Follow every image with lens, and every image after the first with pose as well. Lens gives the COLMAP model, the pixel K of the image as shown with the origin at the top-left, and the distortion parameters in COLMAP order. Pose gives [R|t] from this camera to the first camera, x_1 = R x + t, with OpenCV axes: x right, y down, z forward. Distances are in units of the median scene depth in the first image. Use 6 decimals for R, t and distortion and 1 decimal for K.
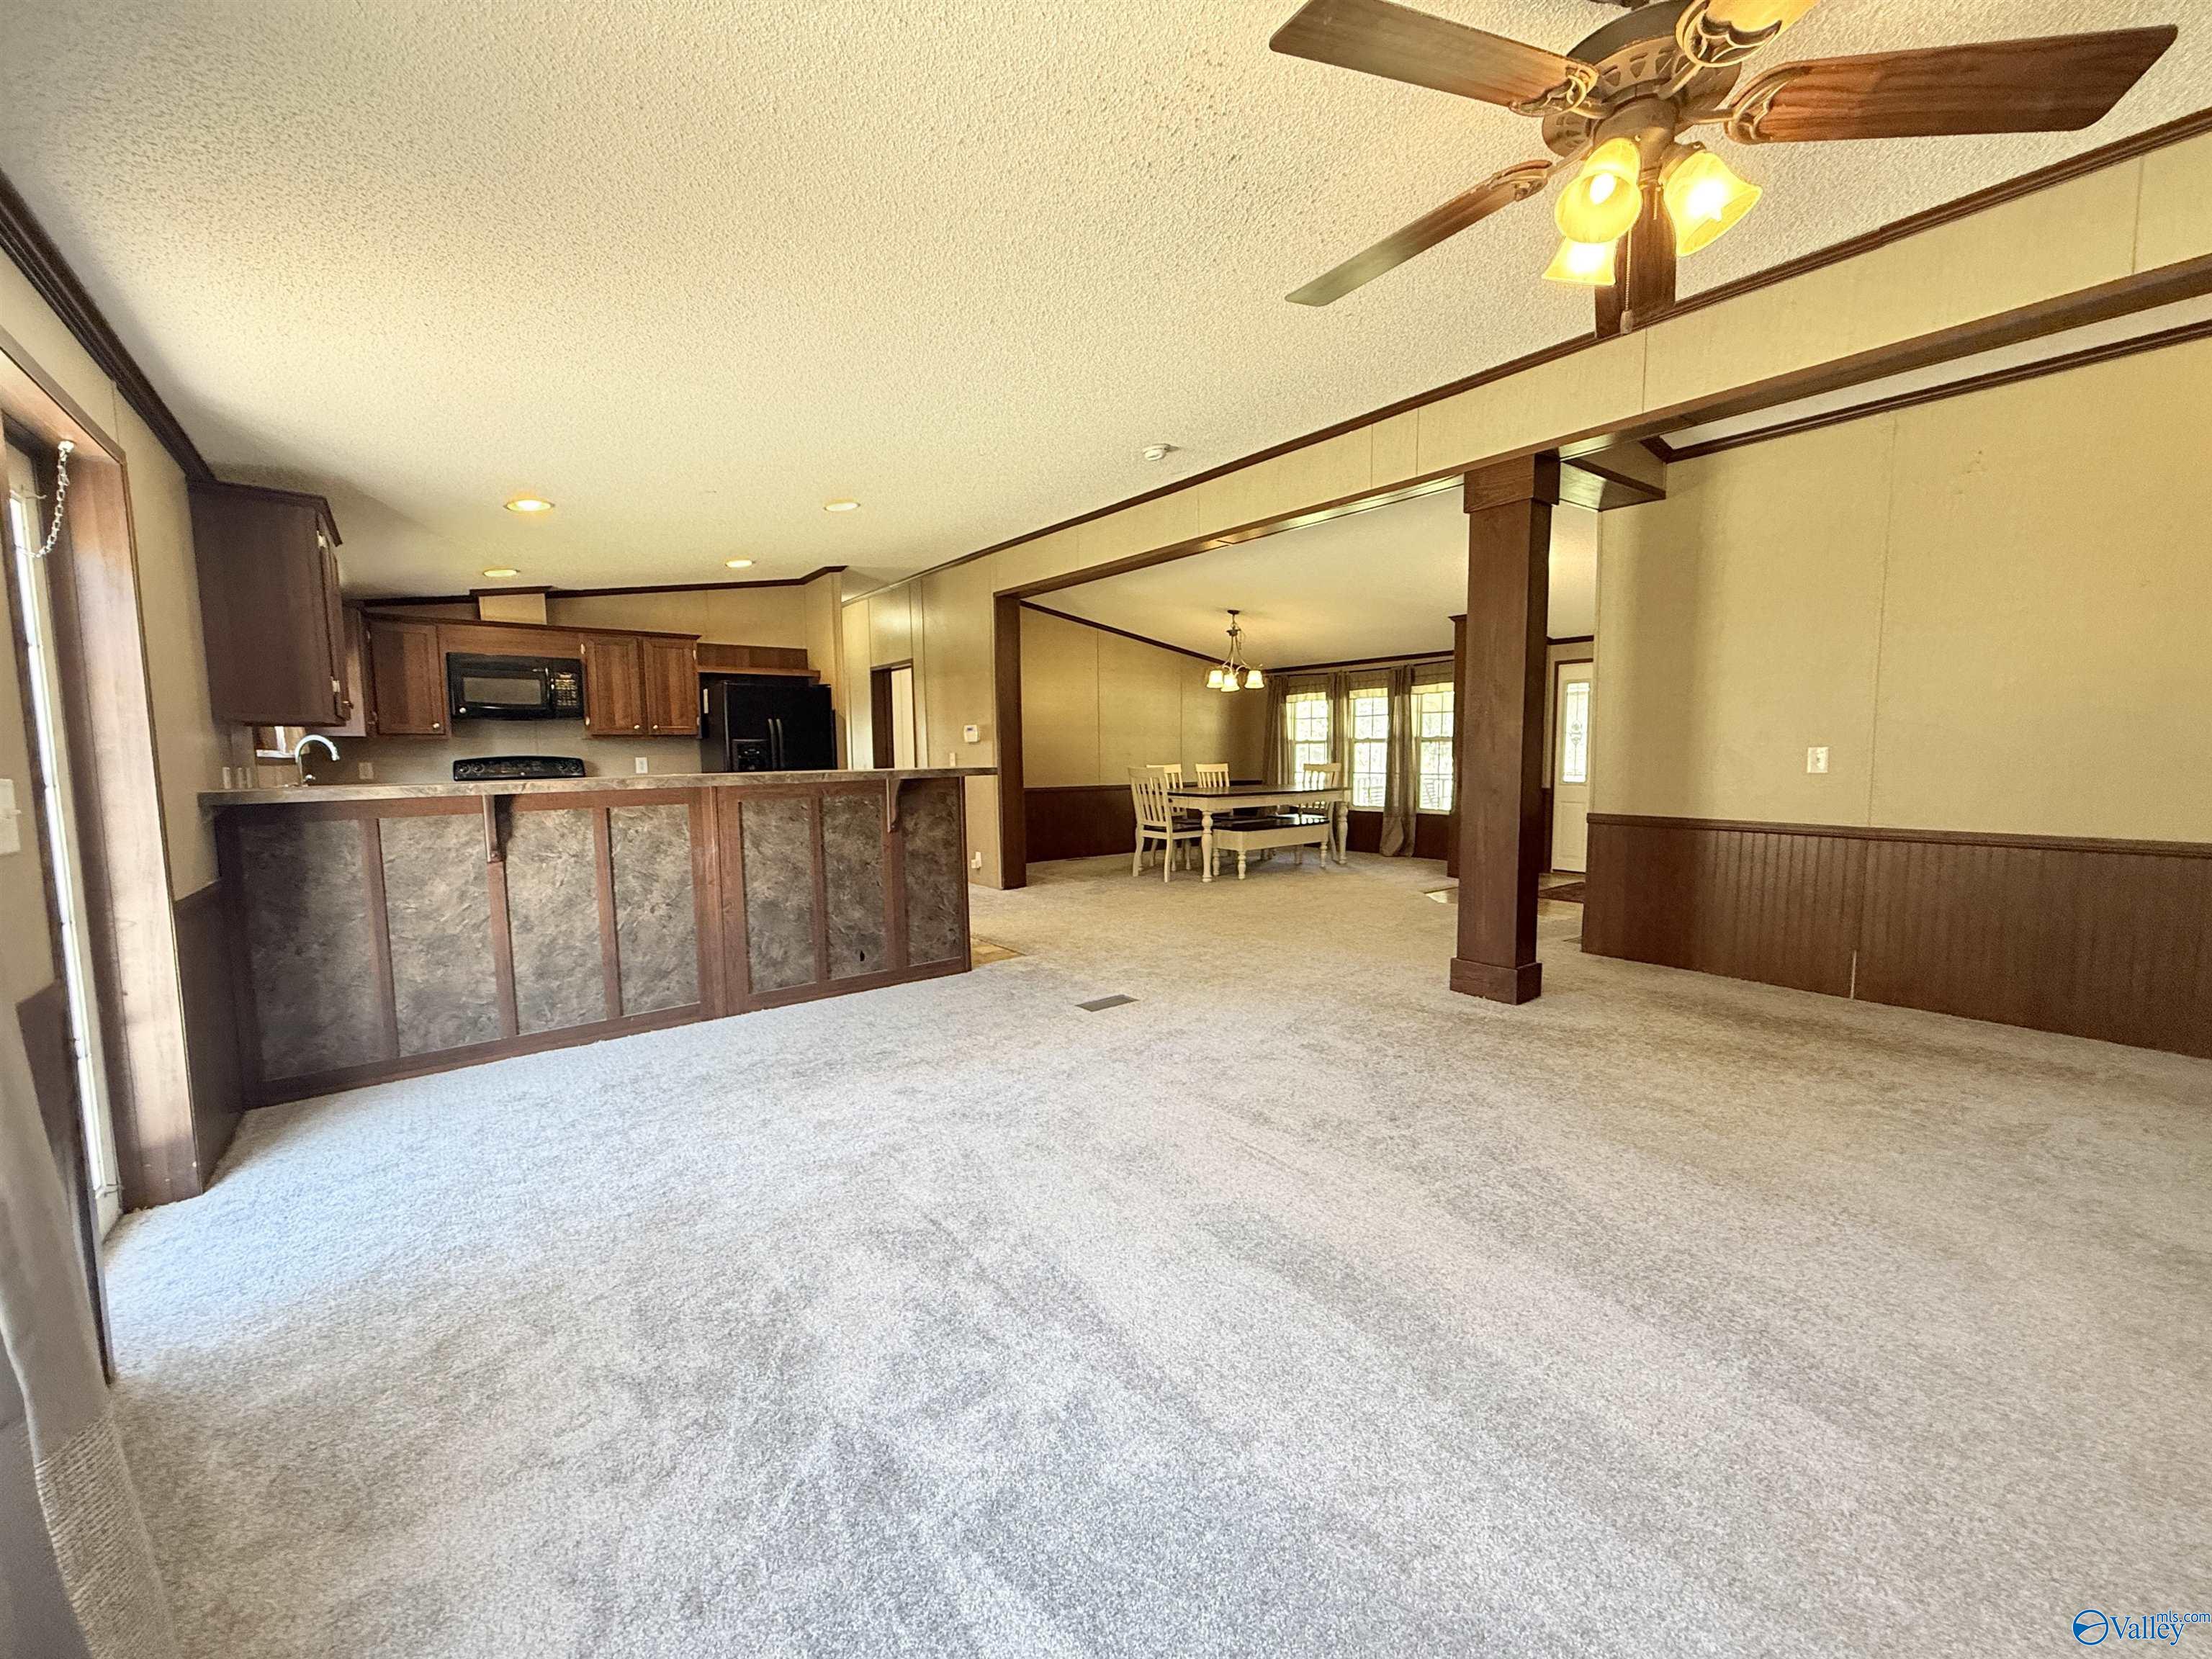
lens RADIAL K [[874.2, 0, 1102.2], [0, 874.2, 831.3], [0, 0, 1]] dist [-0.000587, 0.000321]
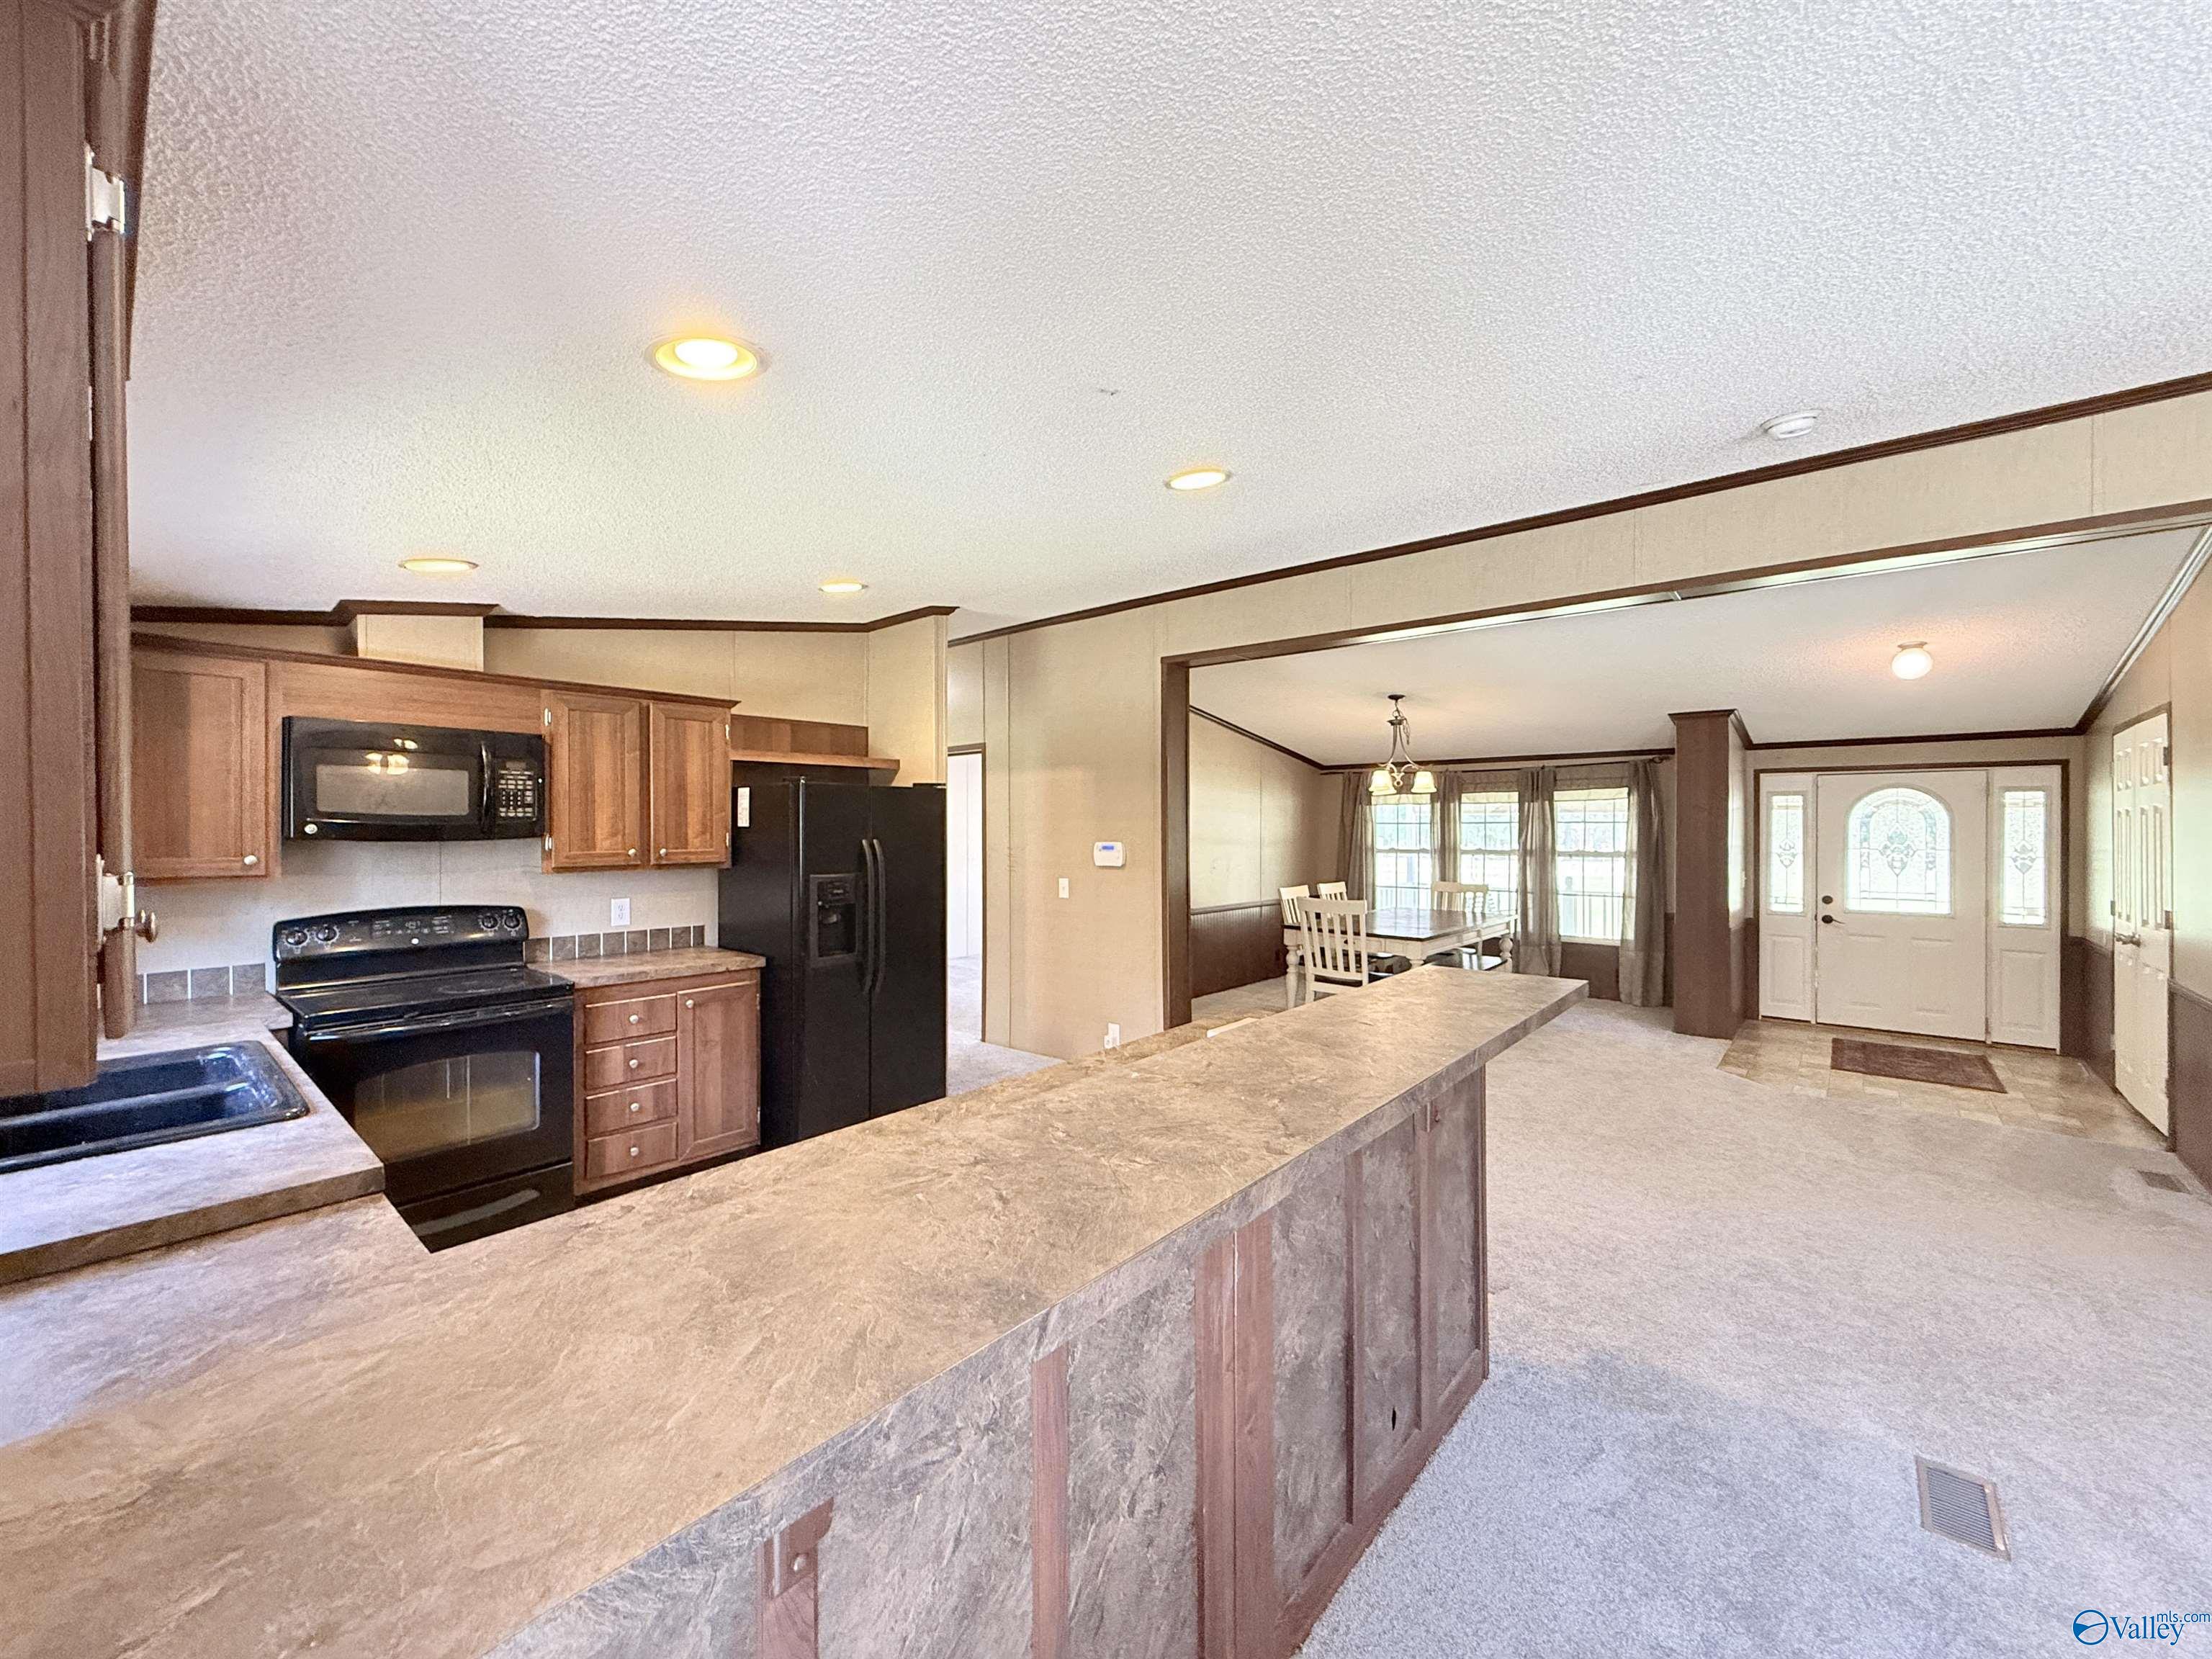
lens RADIAL K [[874.2, 0, 1102.2], [0, 874.2, 831.3], [0, 0, 1]] dist [-0.000587, 0.000321]
pose [[0.981481, 0.010698, 0.191261, -0.271895], [0.006372, 0.996064, -0.088408, -0.063855], [-0.191453, 0.087990, 0.977550, 0.298148]]
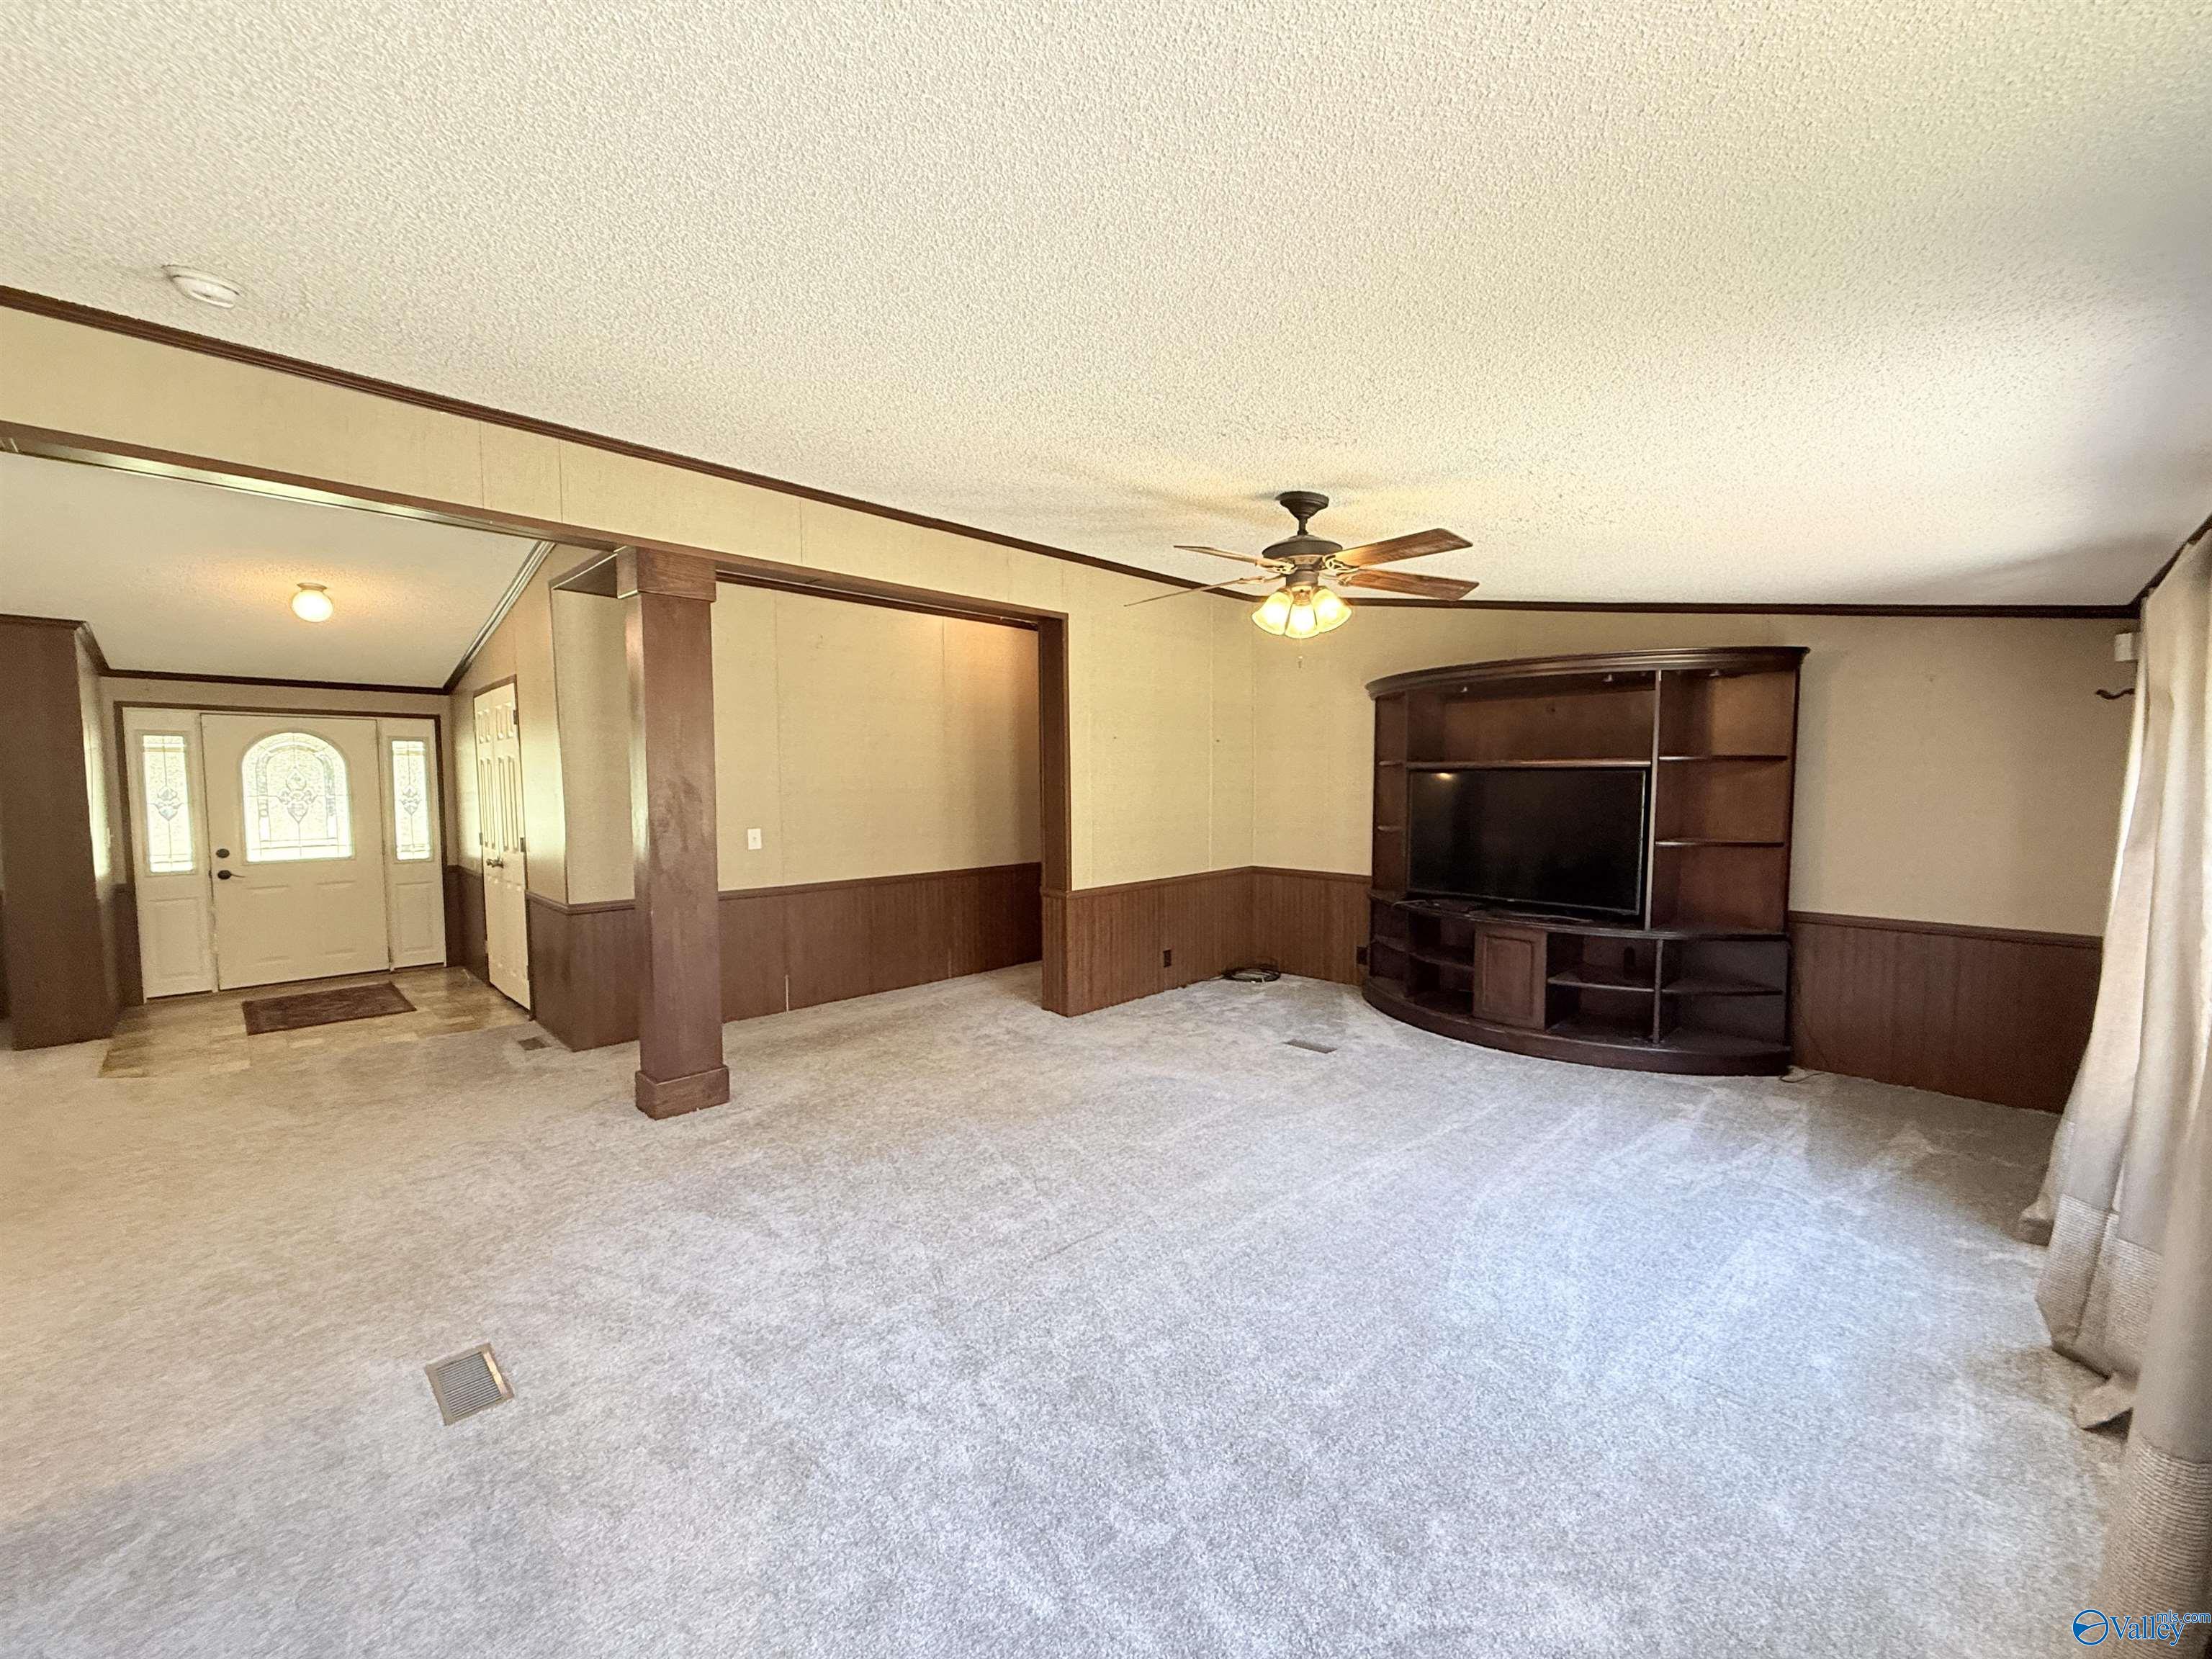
lens RADIAL K [[874.2, 0, 1102.2], [0, 874.2, 831.3], [0, 0, 1]] dist [-0.000587, 0.000321]
pose [[-0.126410, -0.051894, 0.990620, -0.272485], [0.092360, 0.993677, 0.063840, -0.065191], [-0.987669, 0.099563, -0.120817, 0.328131]]
